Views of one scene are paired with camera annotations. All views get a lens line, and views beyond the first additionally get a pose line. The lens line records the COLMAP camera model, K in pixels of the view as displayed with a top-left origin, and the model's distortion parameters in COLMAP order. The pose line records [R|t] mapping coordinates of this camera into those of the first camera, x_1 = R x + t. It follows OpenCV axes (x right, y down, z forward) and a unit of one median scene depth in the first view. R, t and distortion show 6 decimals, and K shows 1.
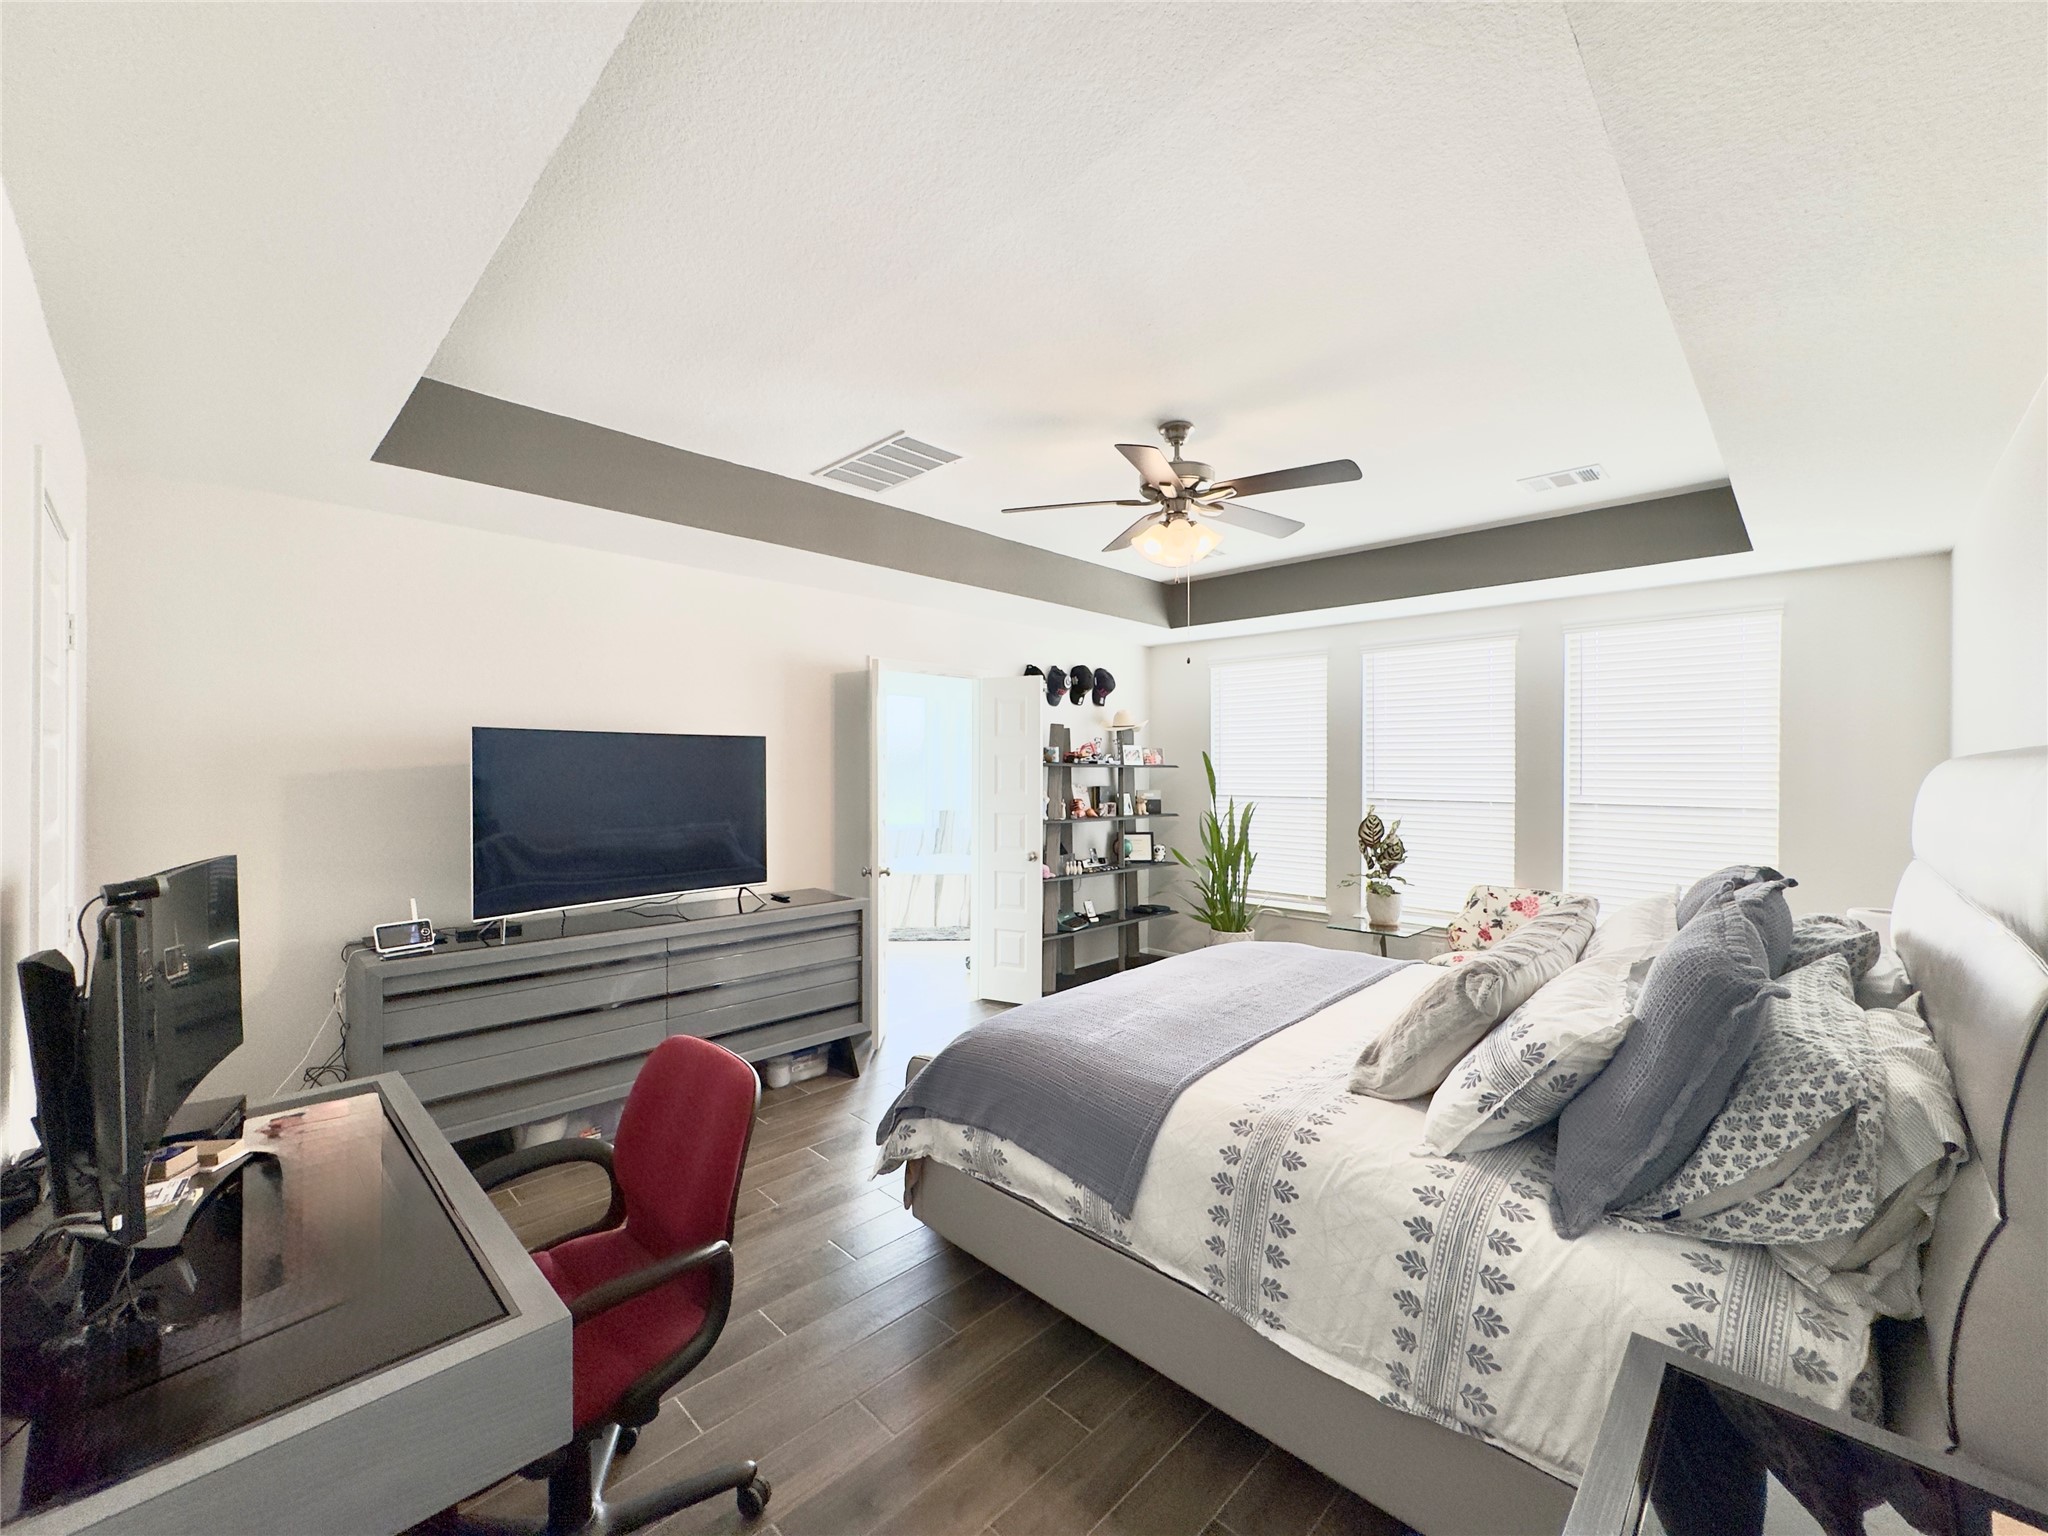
lens RADIAL K [[820.6, 0, 1026.1], [0, 820.6, 771.0], [0, 0, 1]] dist [-0.001438, -0.000721]
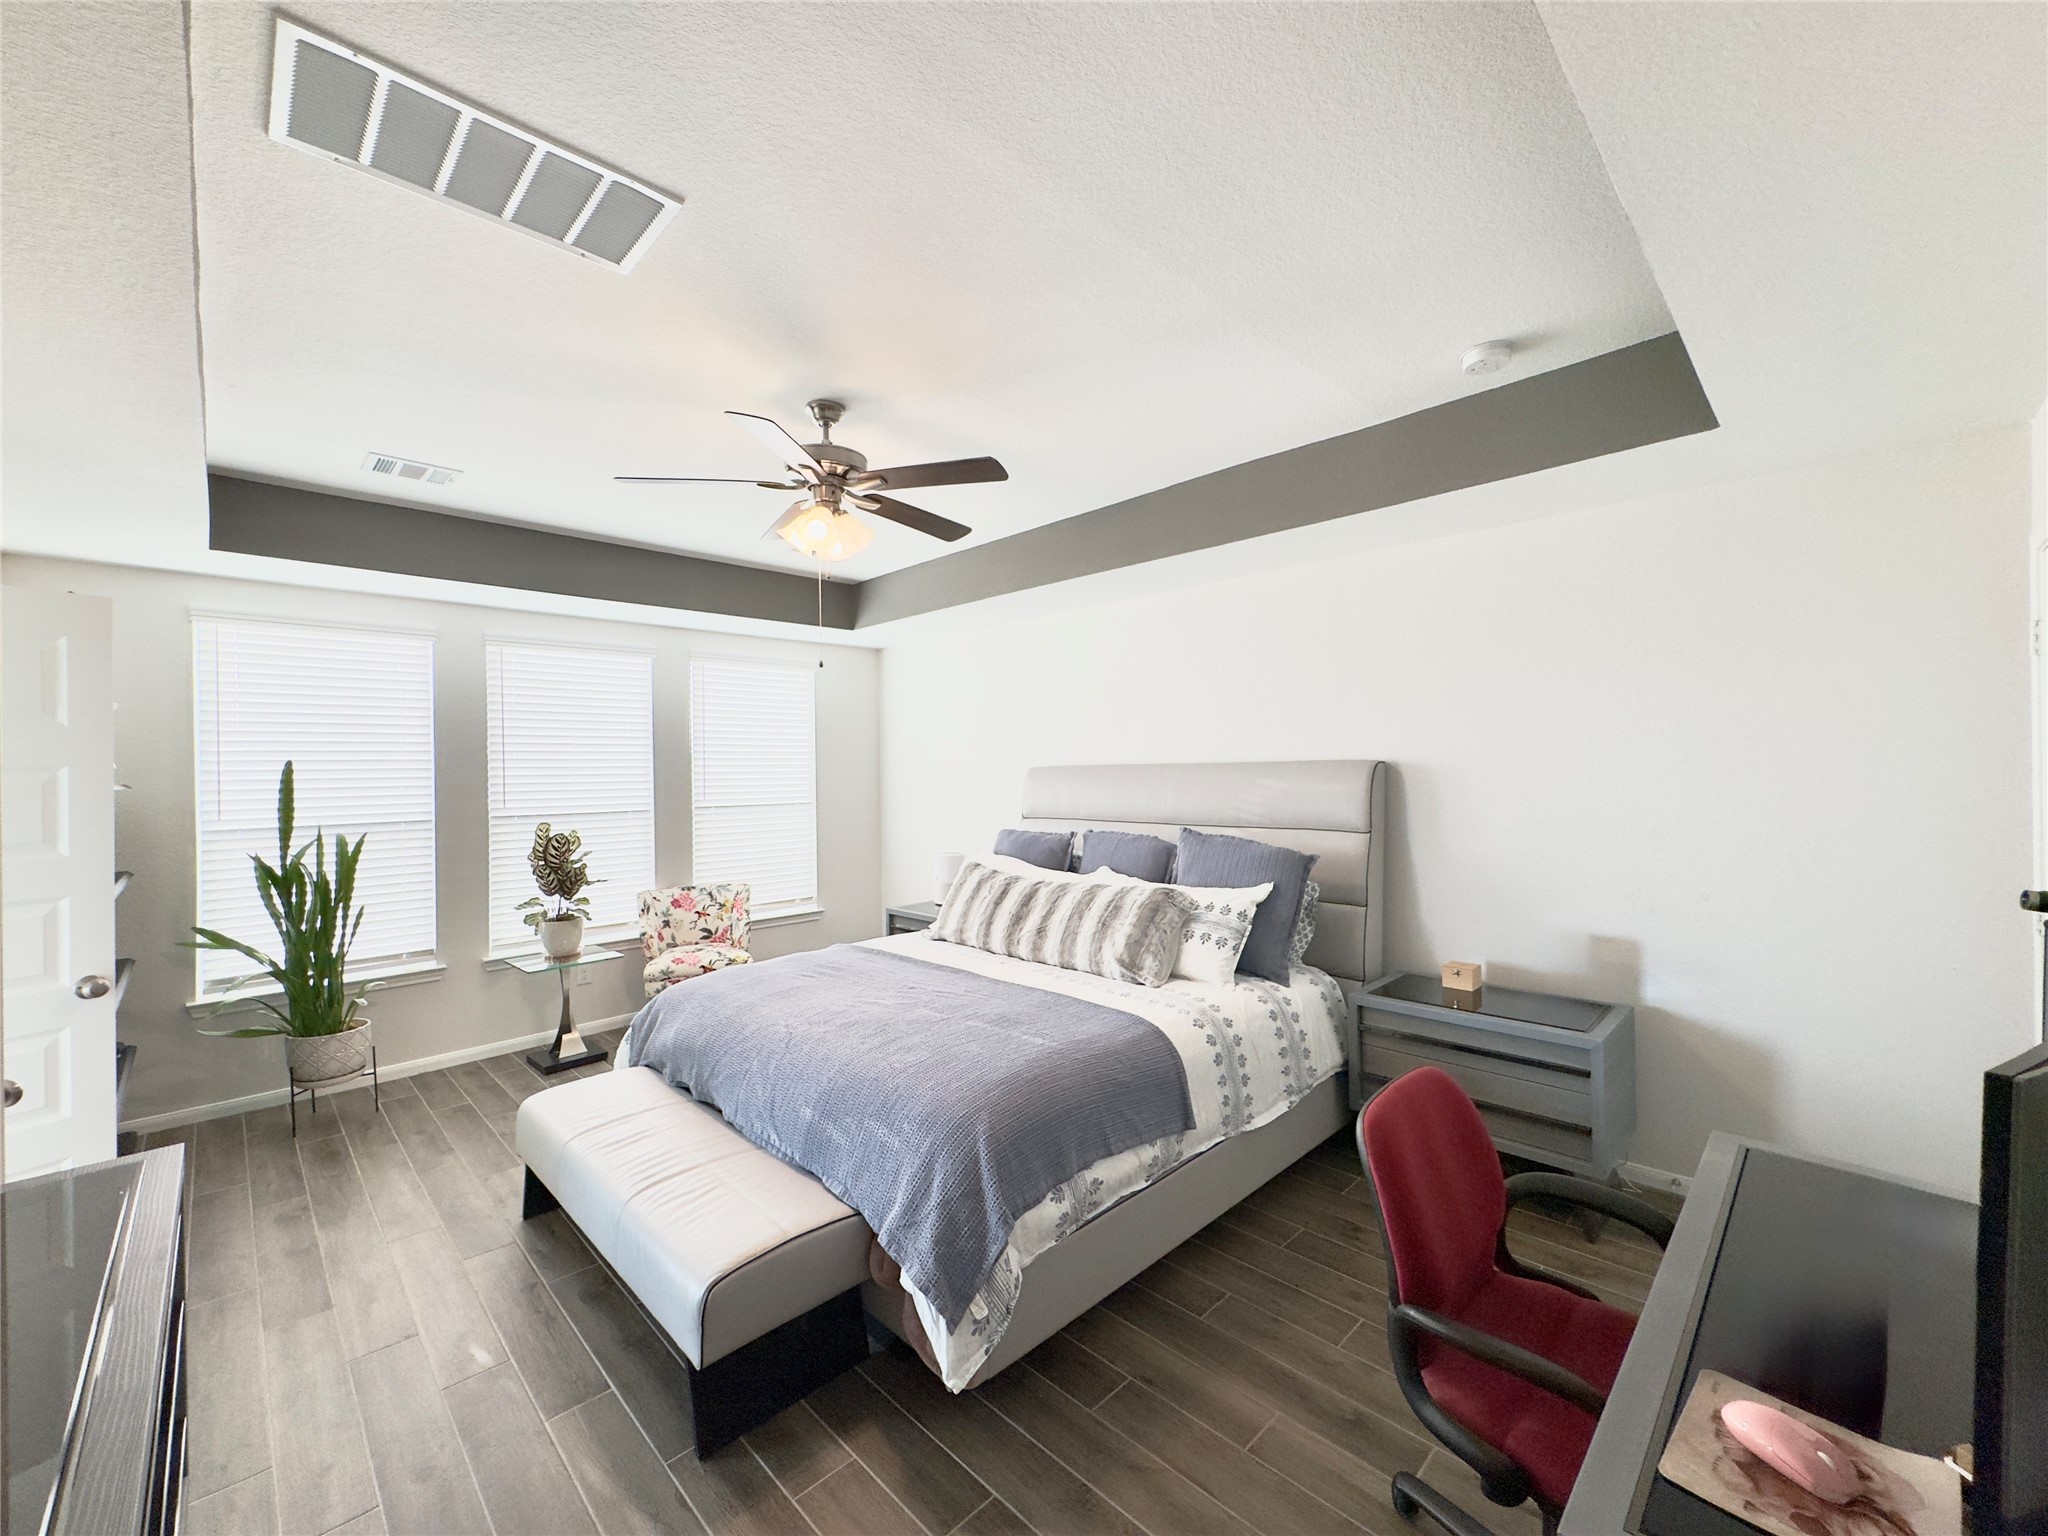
lens RADIAL K [[820.6, 0, 1026.0], [0, 820.6, 765.6], [0, 0, 1]] dist [-0.001438, -0.000721]
pose [[0.018160, 0.001179, 0.999834, -0.991360], [0.014918, 0.999888, -0.001450, -0.022404], [-0.999724, 0.014942, 0.018141, 1.049178]]
